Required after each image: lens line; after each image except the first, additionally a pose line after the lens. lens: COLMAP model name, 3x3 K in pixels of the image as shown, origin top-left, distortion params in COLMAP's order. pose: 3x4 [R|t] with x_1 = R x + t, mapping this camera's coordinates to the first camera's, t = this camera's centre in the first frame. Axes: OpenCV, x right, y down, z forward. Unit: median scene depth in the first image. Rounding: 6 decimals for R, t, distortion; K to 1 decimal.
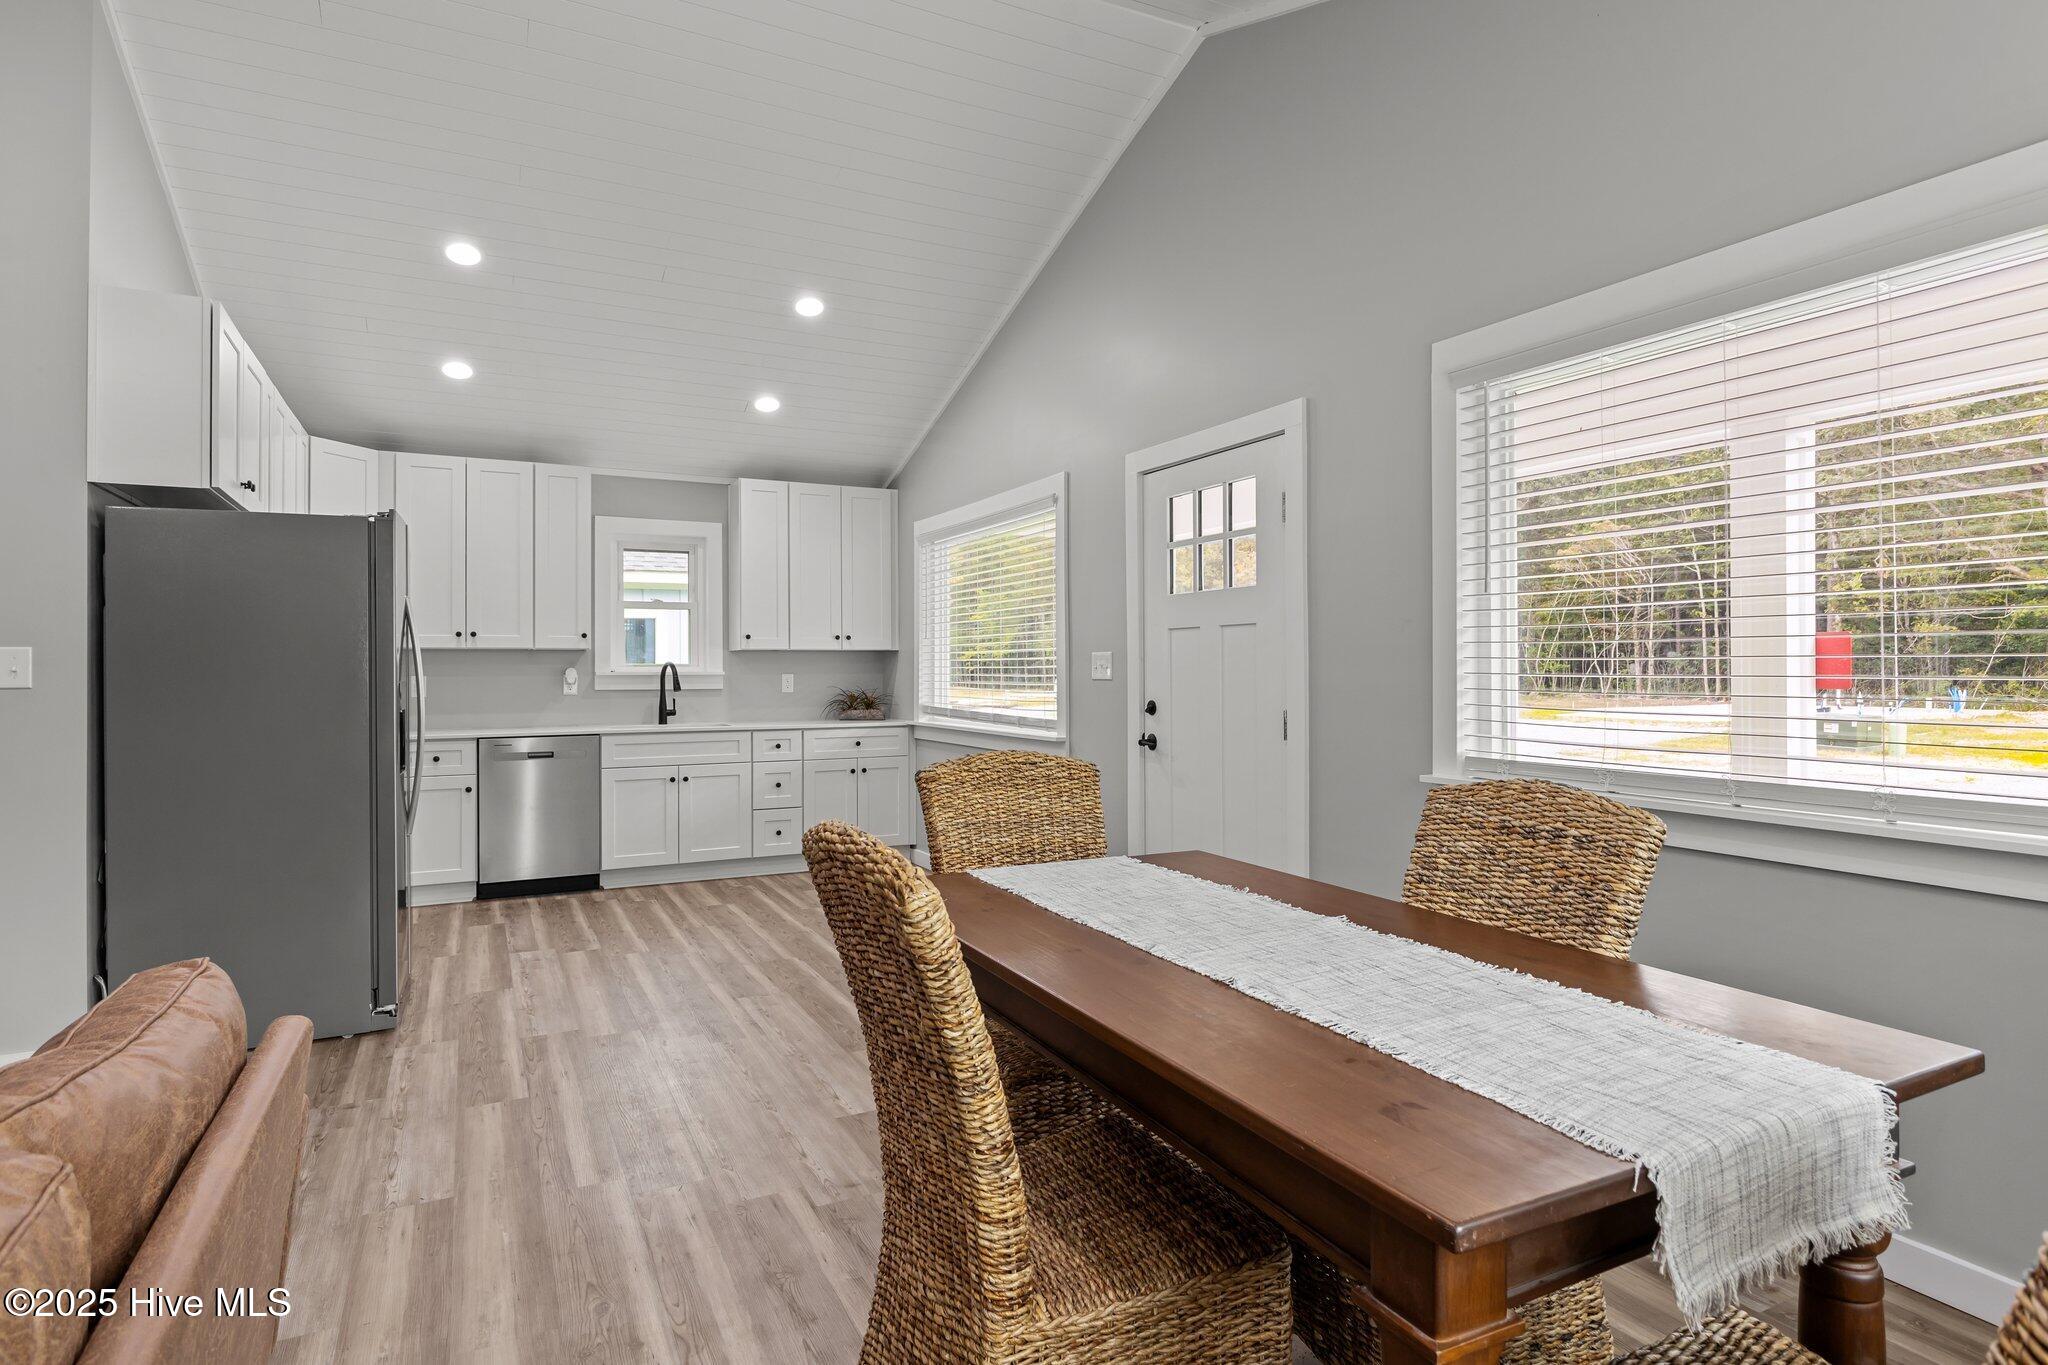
lens RADIAL K [[1098.2, 0, 1031.3], [0, 1098.2, 656.0], [0, 0, 1]] dist [0.015259, 0.000327]
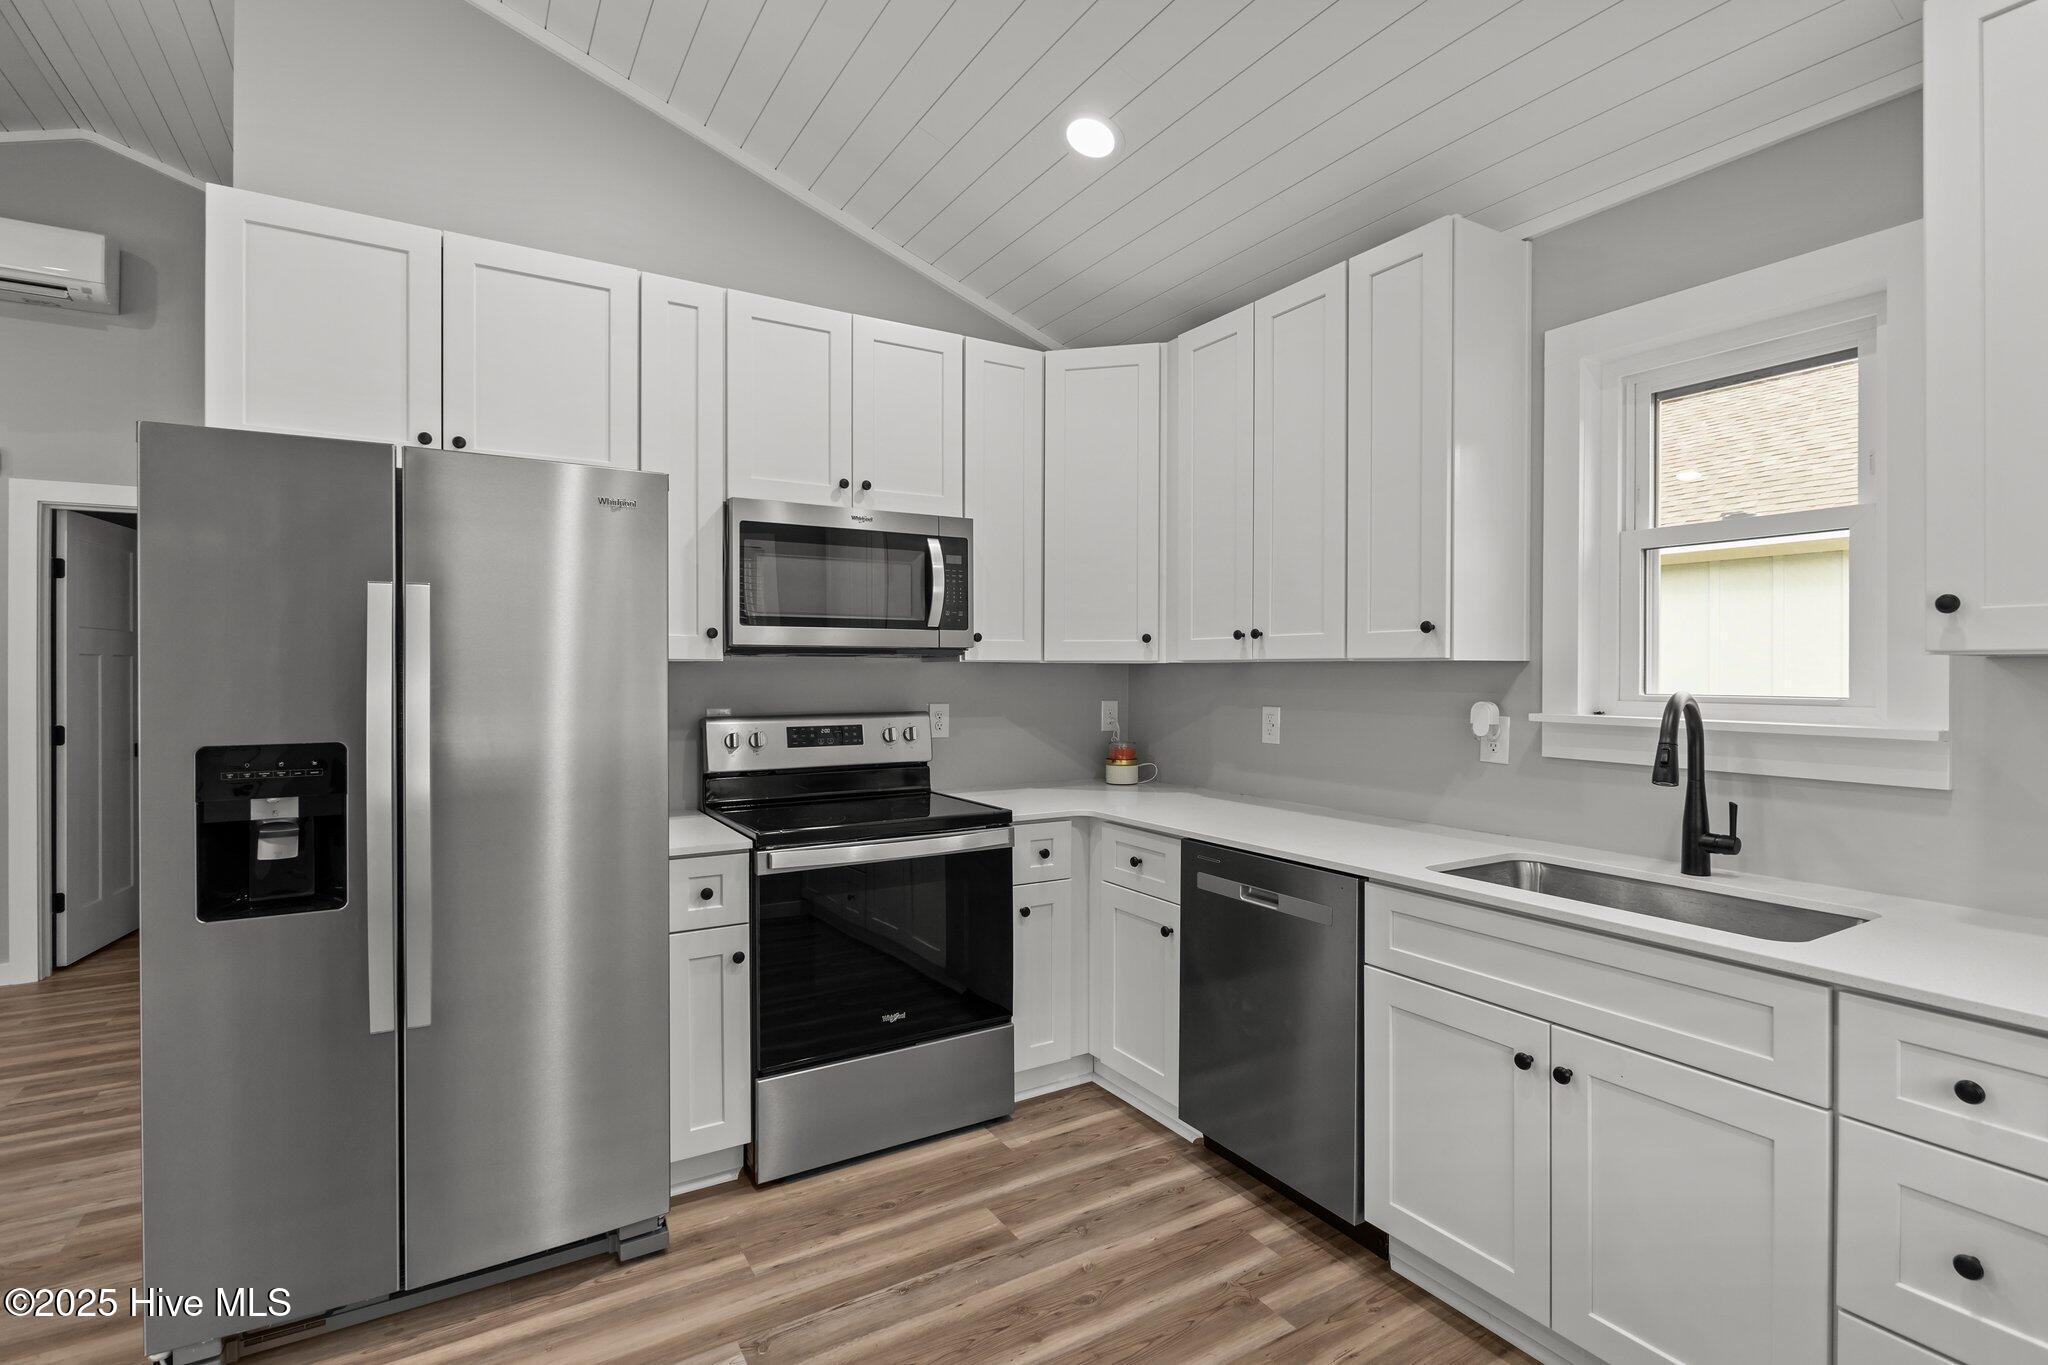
lens RADIAL K [[965.7, 0, 1027.8], [0, 965.7, 676.0], [0, 0, 1]] dist [0.000194, -0.000441]
pose [[0.070330, 0.010165, -0.997472, -0.049516], [0.009510, 0.999896, 0.010860, -0.005023], [0.997478, -0.010250, 0.070226, 0.770588]]
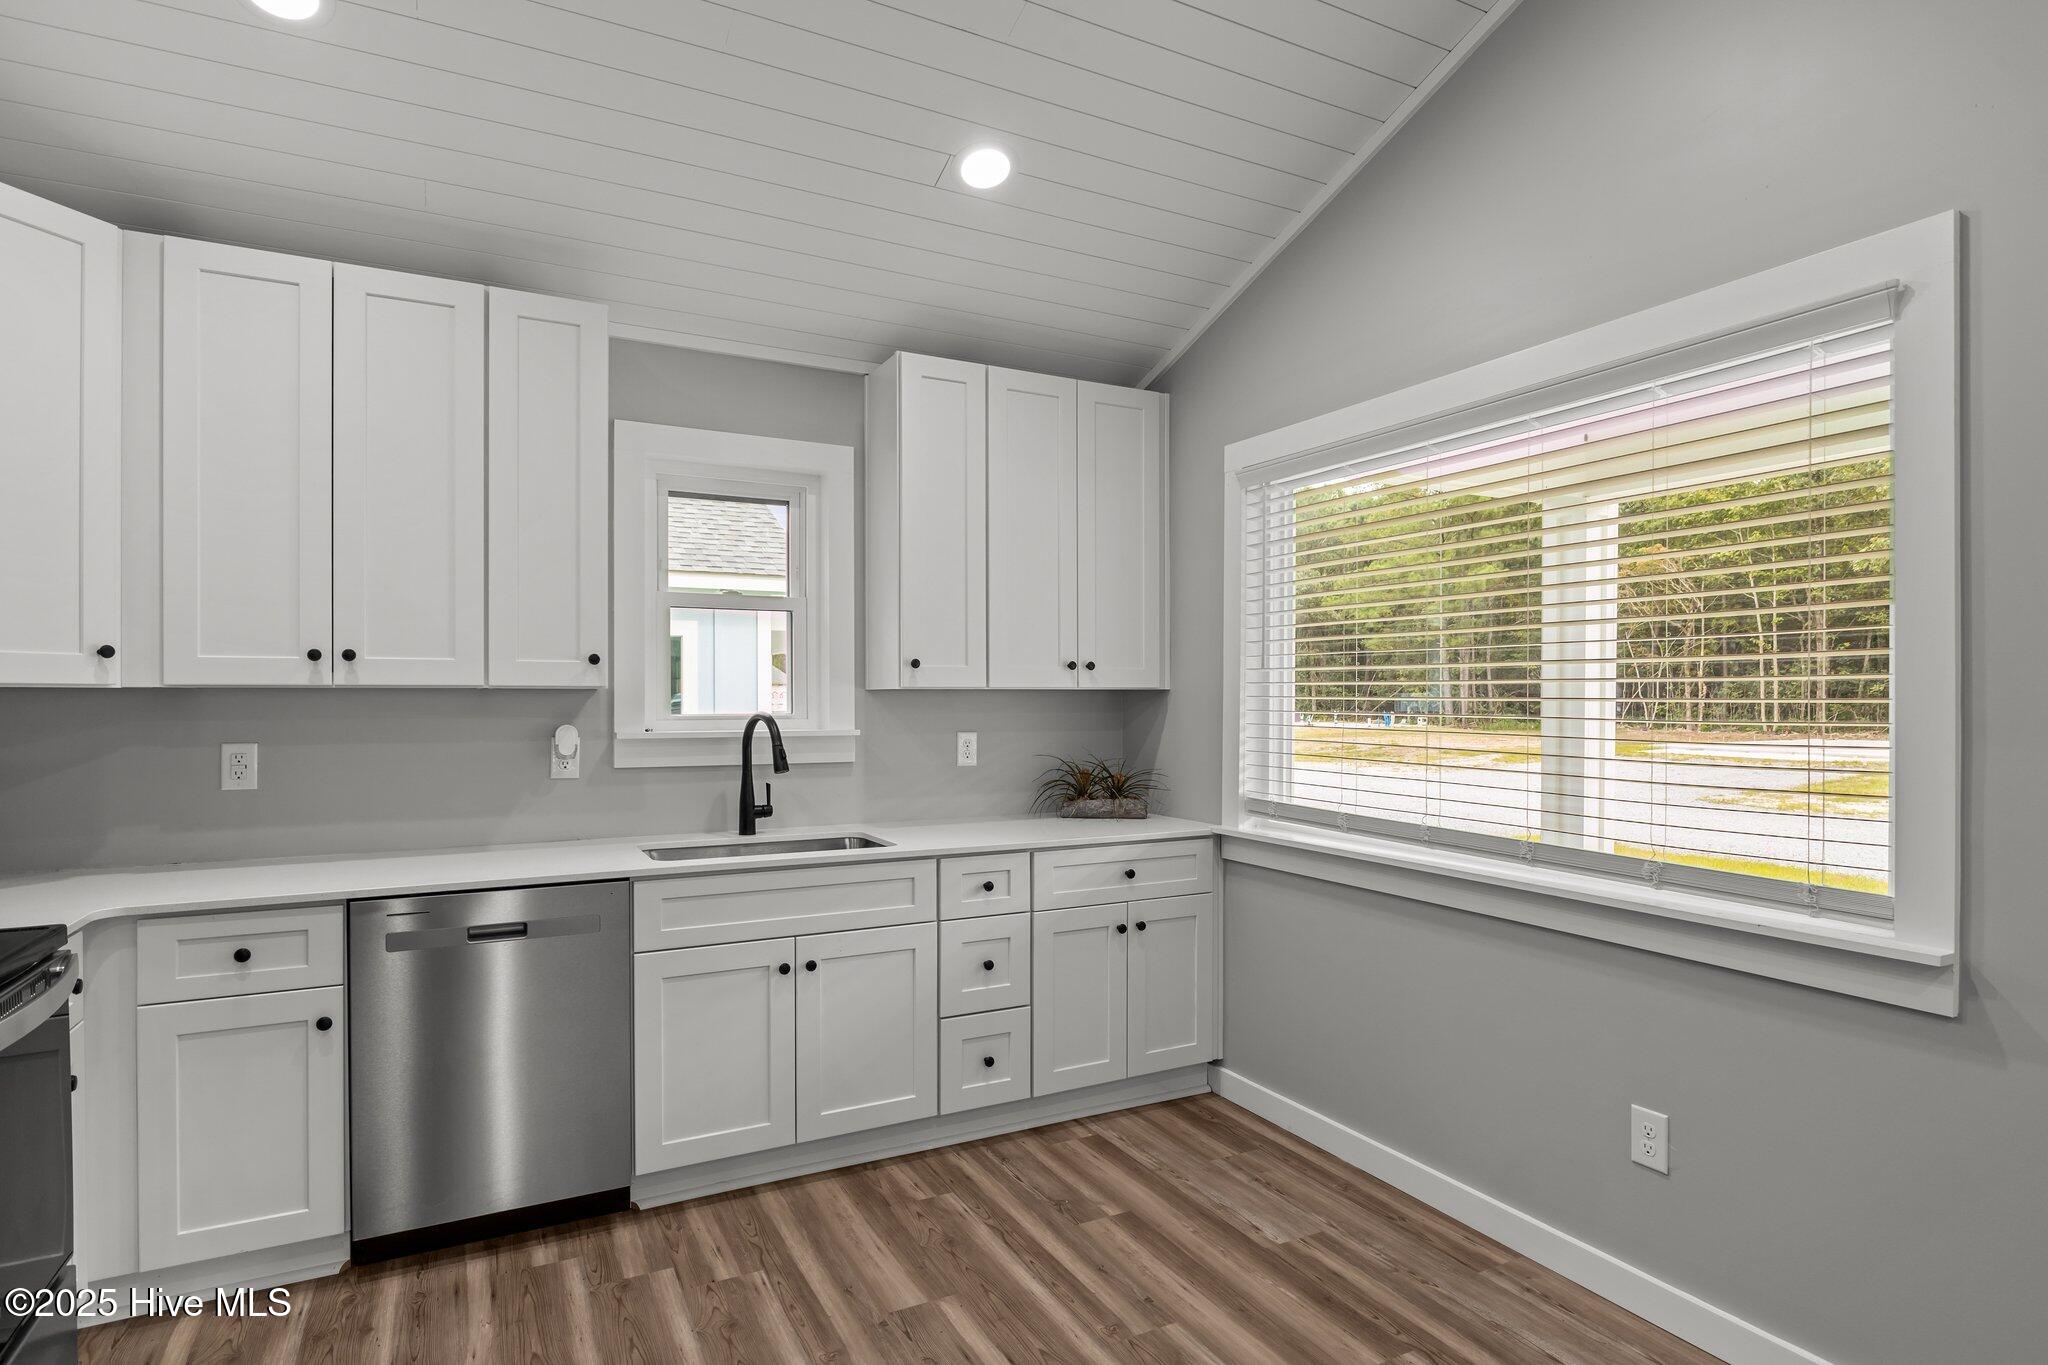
lens RADIAL K [[1082.3, 0, 1033.9], [0, 1082.3, 694.3], [0, 0, 1]] dist [0.000901, -0.000278]
pose [[0.999901, 0.005281, 0.013076, -0.209130], [-0.005447, 0.999904, 0.012710, -0.009746], [-0.013008, -0.012780, 0.999834, 0.498411]]
